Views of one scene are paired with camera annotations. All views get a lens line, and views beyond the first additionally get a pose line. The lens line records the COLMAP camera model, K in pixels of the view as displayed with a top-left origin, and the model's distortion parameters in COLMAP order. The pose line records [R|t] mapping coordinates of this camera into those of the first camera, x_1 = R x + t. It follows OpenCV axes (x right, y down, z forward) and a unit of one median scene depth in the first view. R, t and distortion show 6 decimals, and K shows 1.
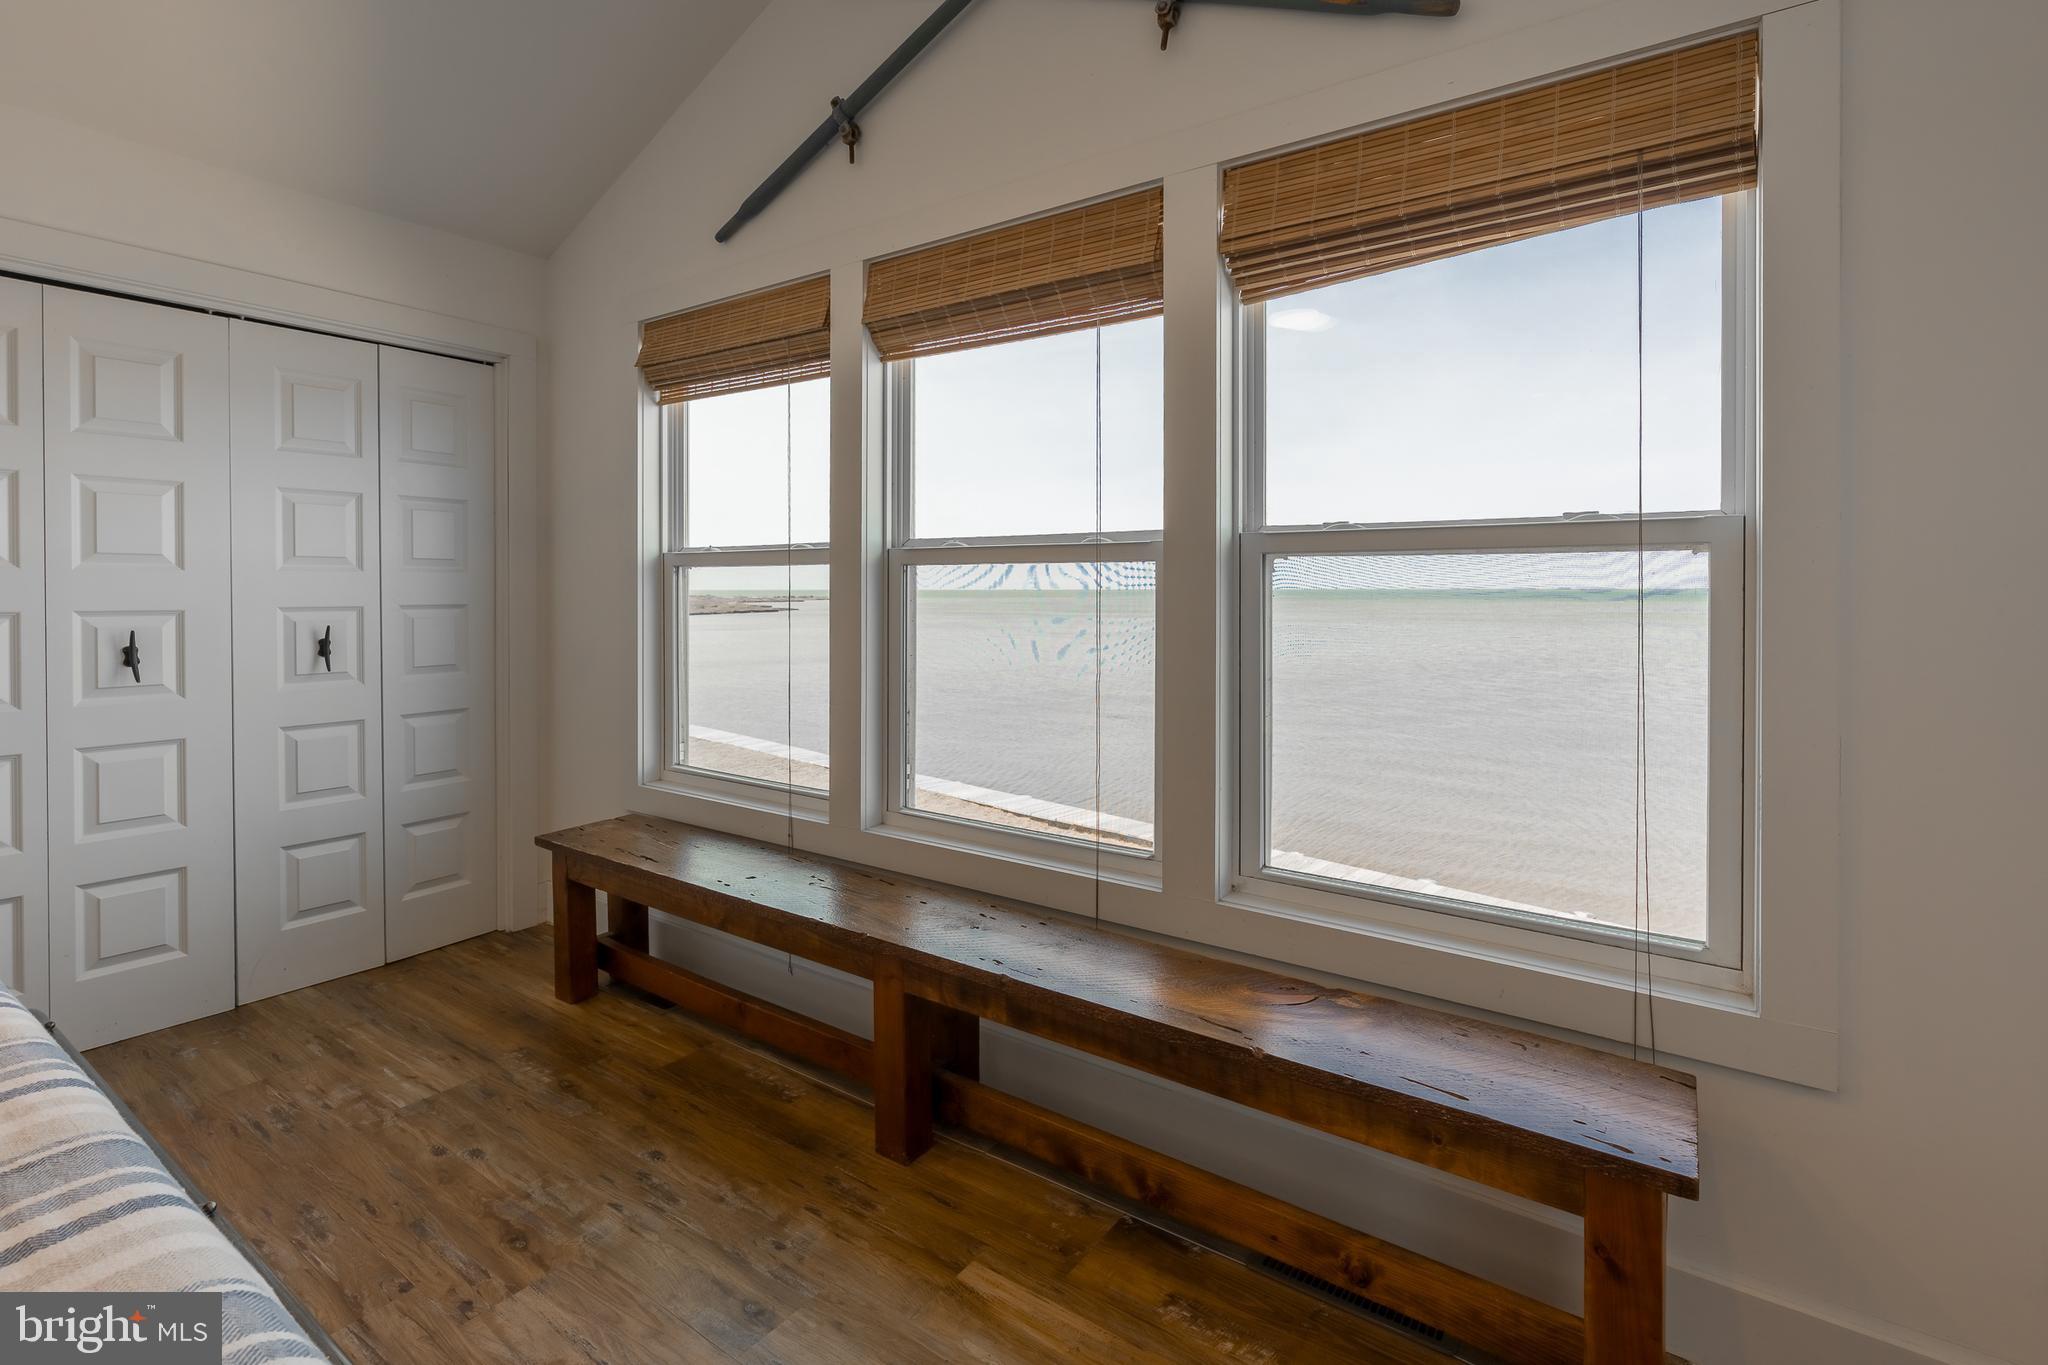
lens RADIAL K [[961.1, 0, 1026.8], [0, 961.1, 575.2], [0, 0, 1]] dist [-0.001668, -0.000330]
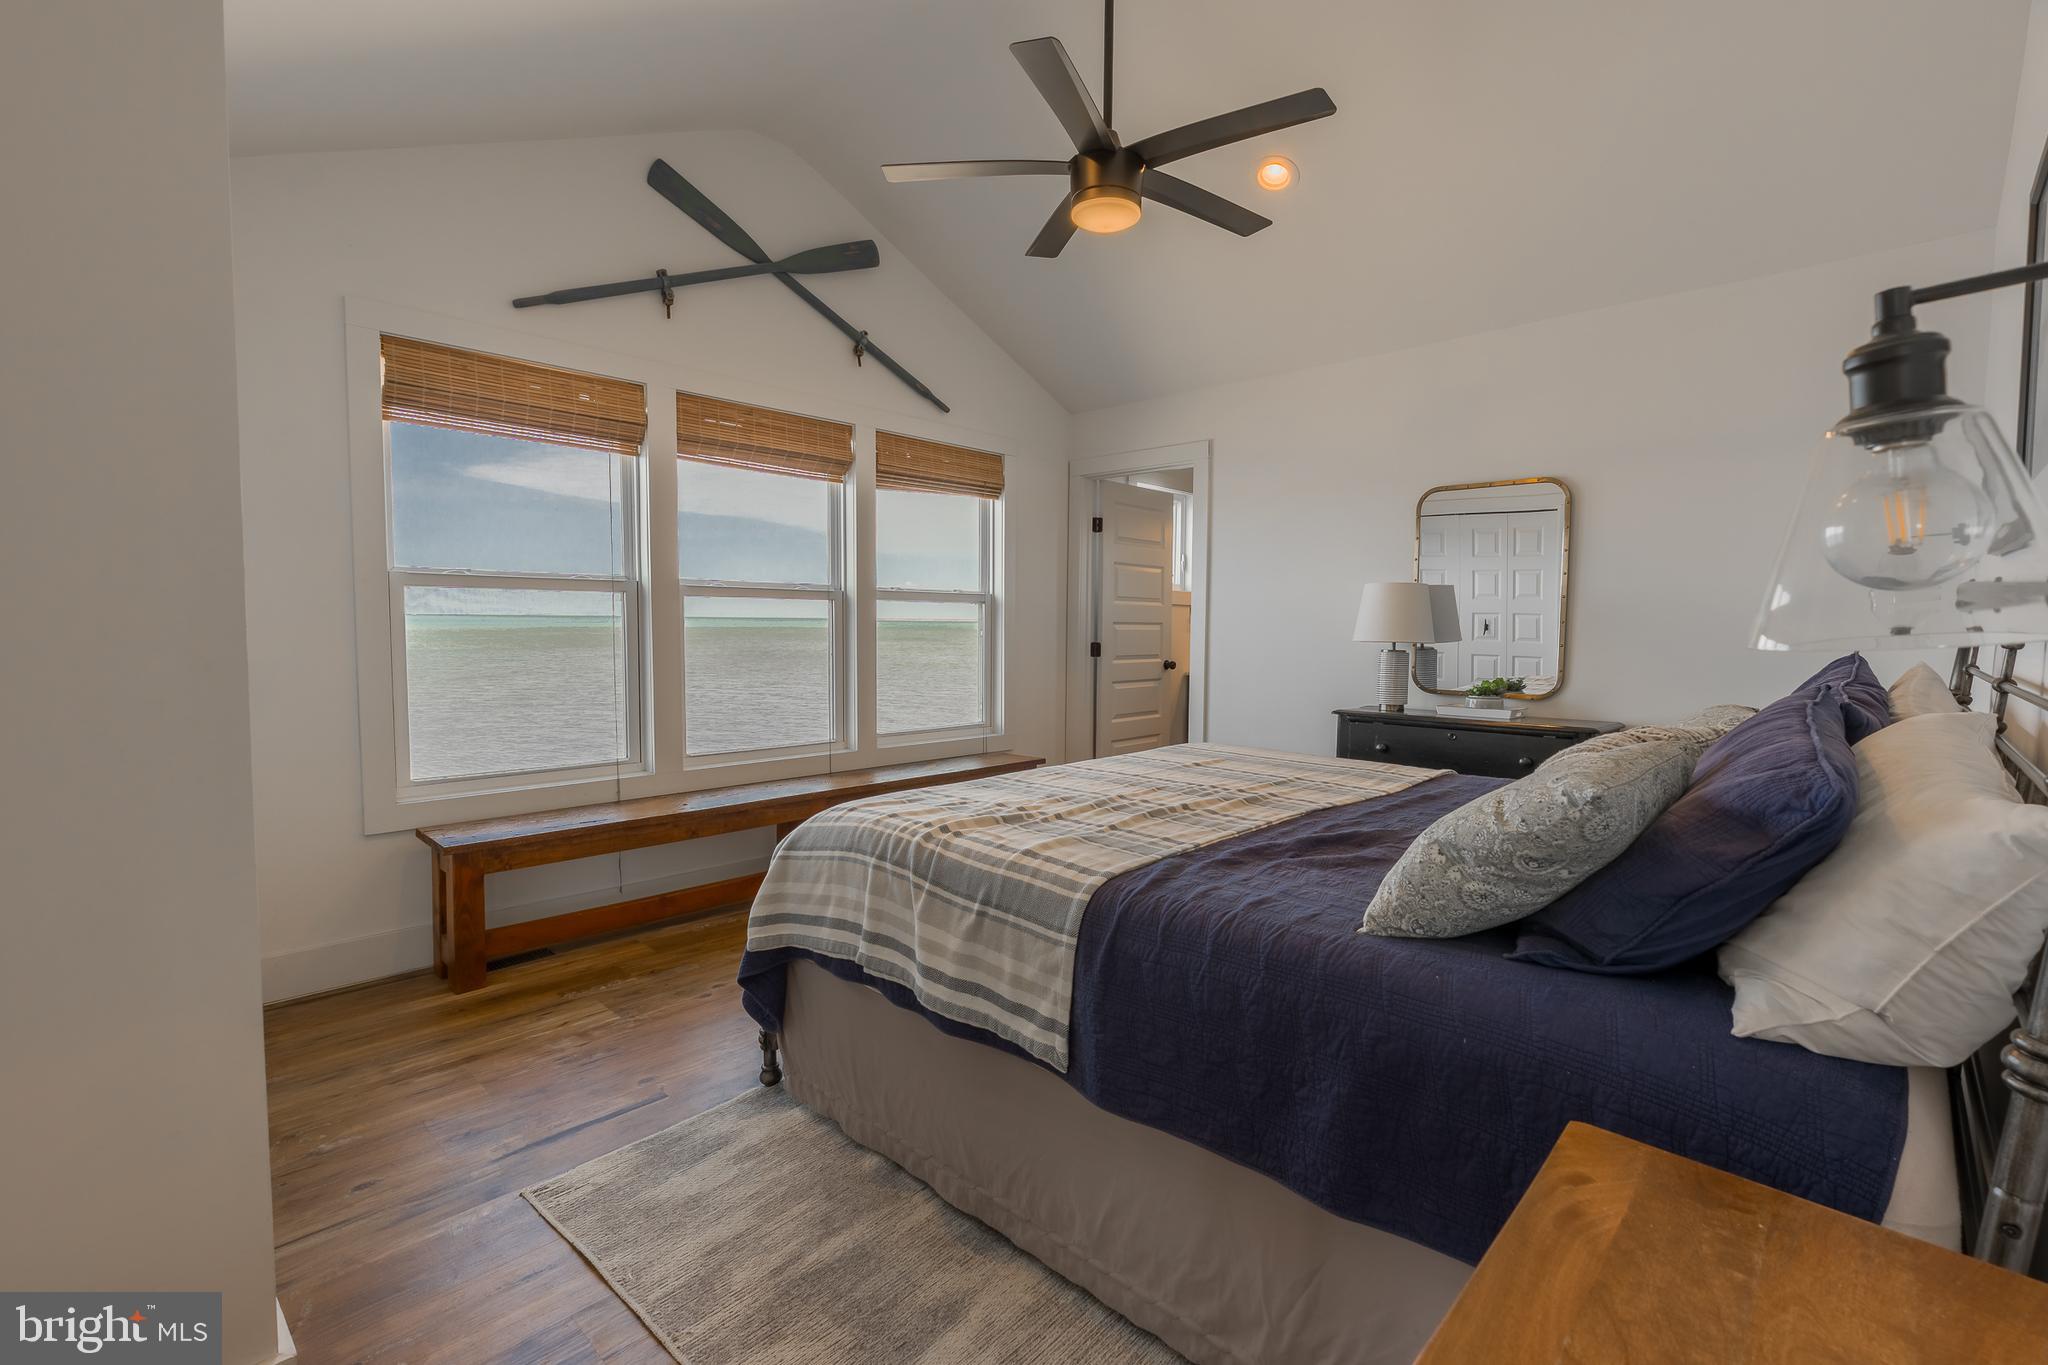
lens RADIAL K [[929.2, 0, 1018.1], [0, 929.2, 691.6], [0, 0, 1]] dist [-0.016029, 0.000069]
pose [[0.126244, -0.067045, 0.989731, -1.673450], [-0.013398, 0.997507, 0.069281, 0.031929], [-0.991909, -0.022007, 0.125031, 0.318216]]
